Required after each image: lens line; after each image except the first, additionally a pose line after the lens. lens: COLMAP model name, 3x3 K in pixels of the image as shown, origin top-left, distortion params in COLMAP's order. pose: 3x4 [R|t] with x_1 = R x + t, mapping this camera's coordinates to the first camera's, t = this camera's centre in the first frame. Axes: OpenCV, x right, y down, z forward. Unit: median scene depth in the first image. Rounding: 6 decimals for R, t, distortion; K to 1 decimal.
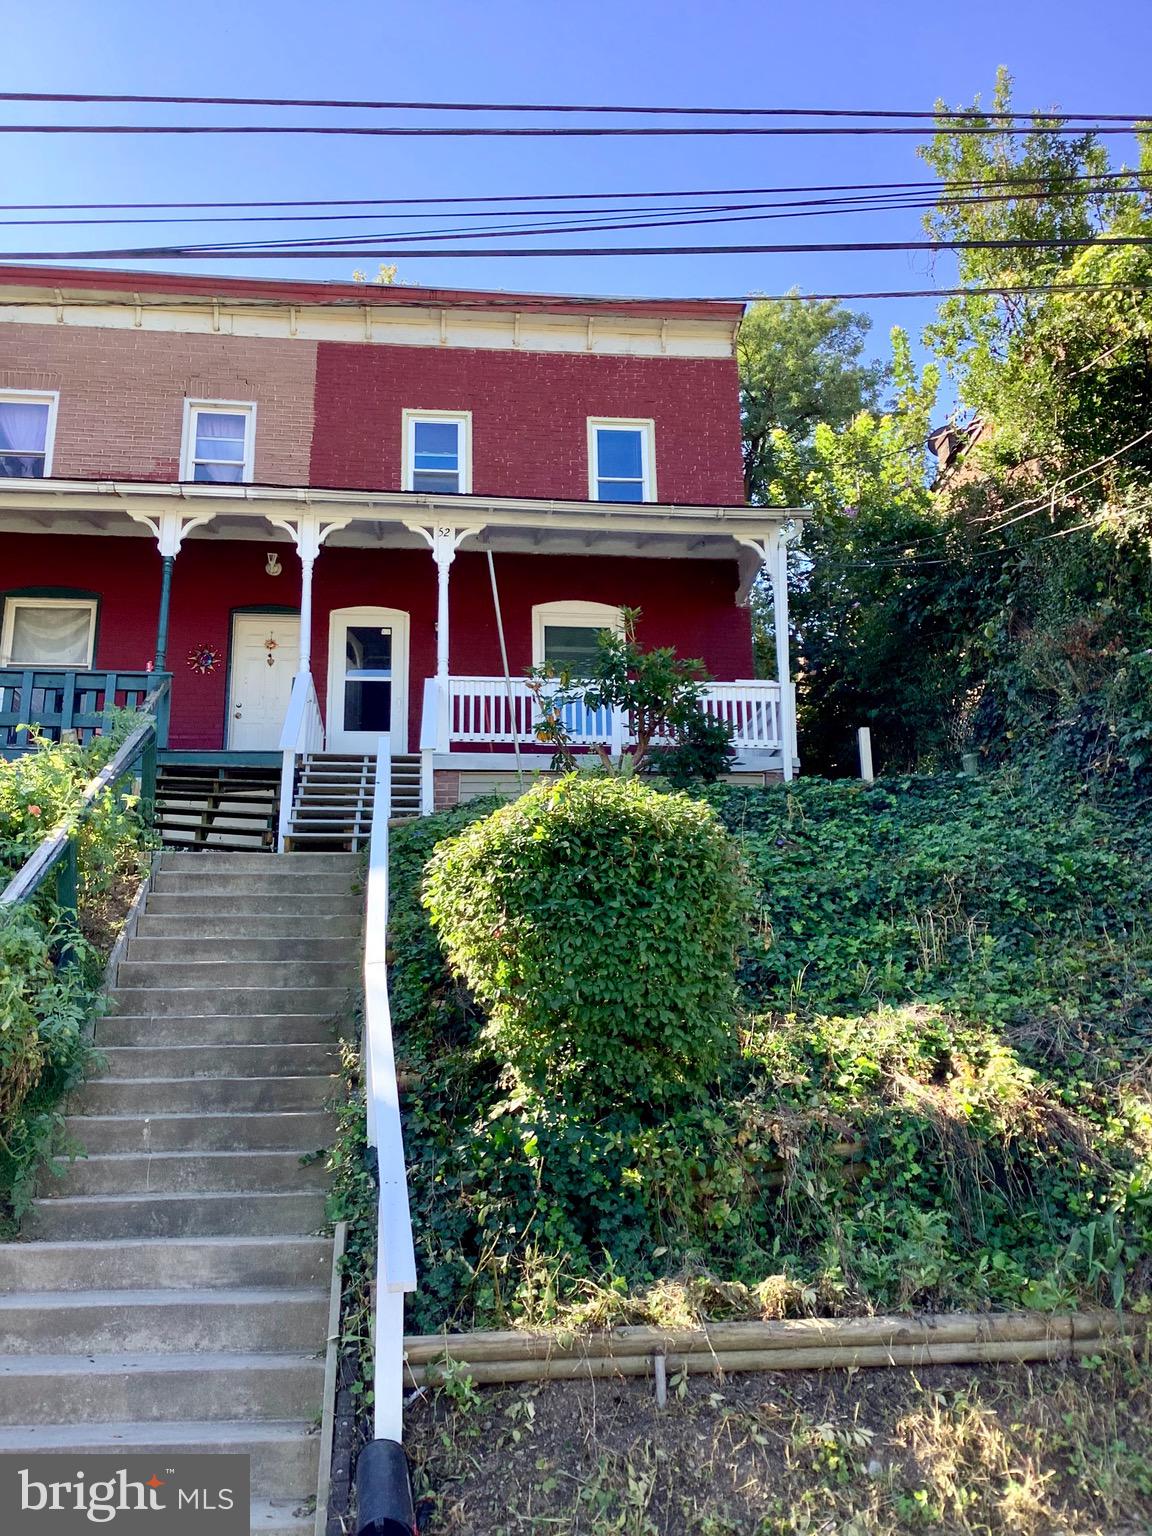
lens RADIAL K [[1381.5, 0, 574.4], [0, 1381.5, 768.3], [0, 0, 1]] dist [0.053517, -0.014030]
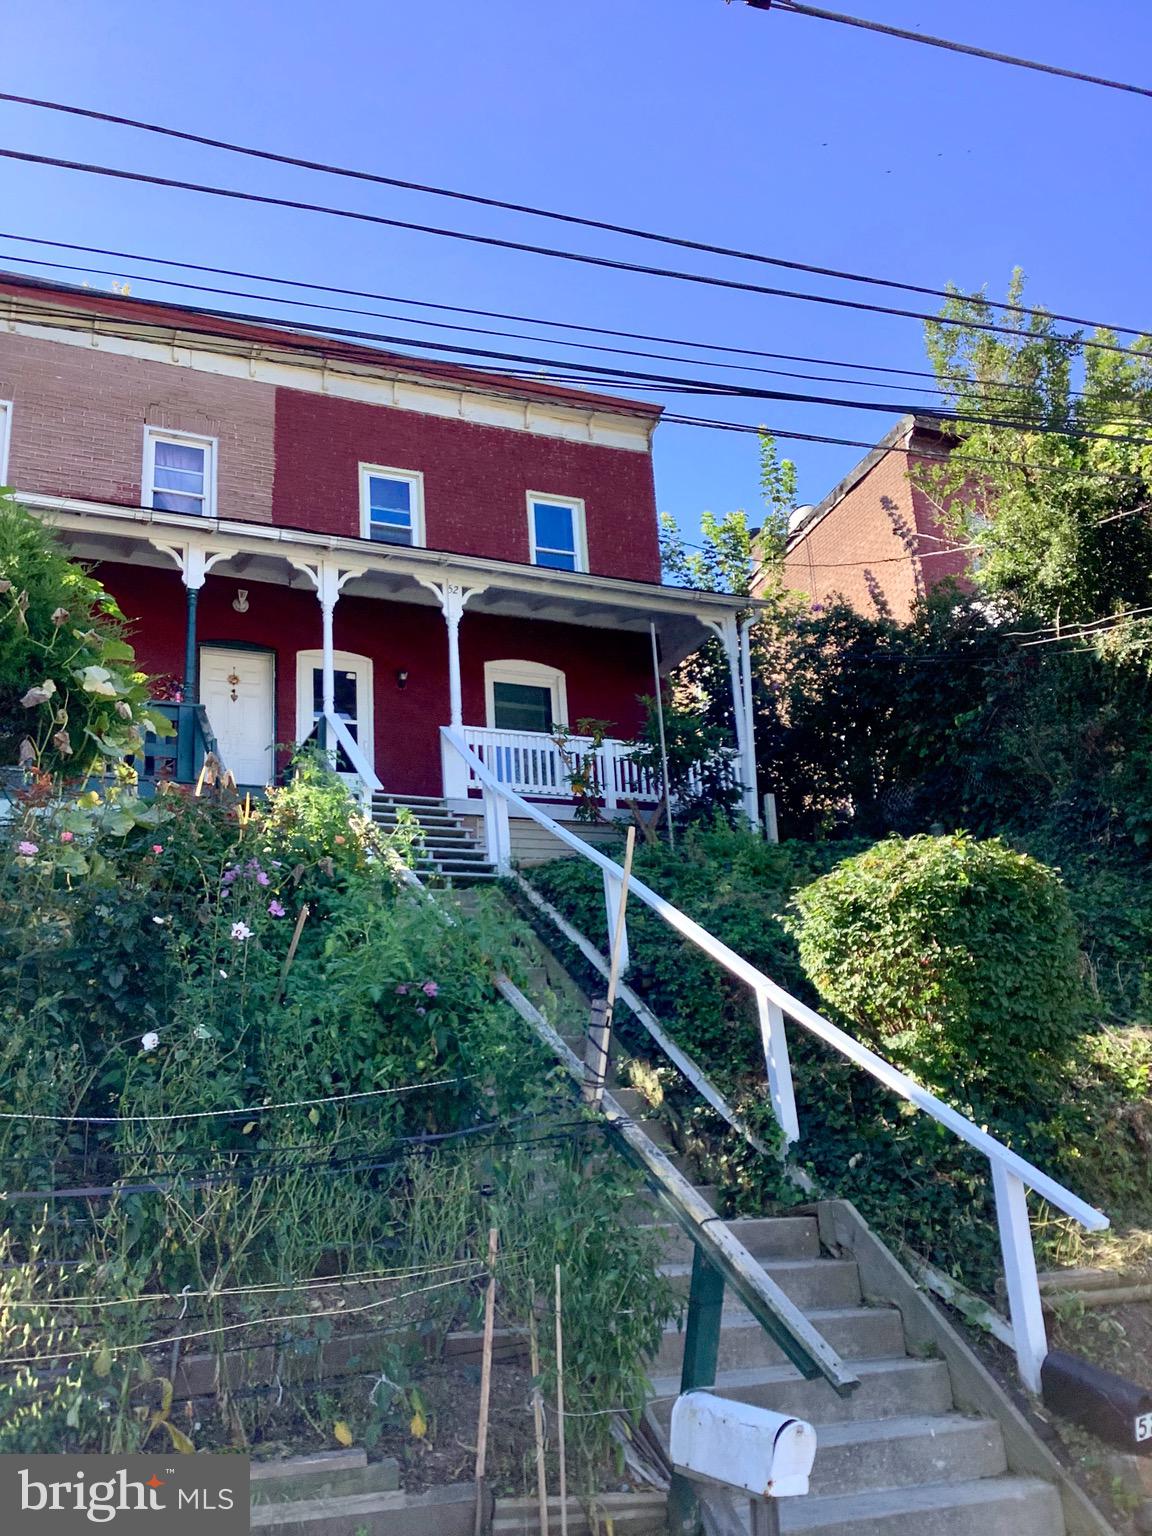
lens RADIAL K [[1381.5, 0, 579.6], [0, 1381.5, 769.1], [0, 0, 1]] dist [0.053517, -0.014030]
pose [[0.954294, 0.057338, 0.293319, -0.265808], [-0.046794, 0.997985, -0.042846, 0.006411], [-0.295185, 0.027162, 0.955054, -0.031738]]
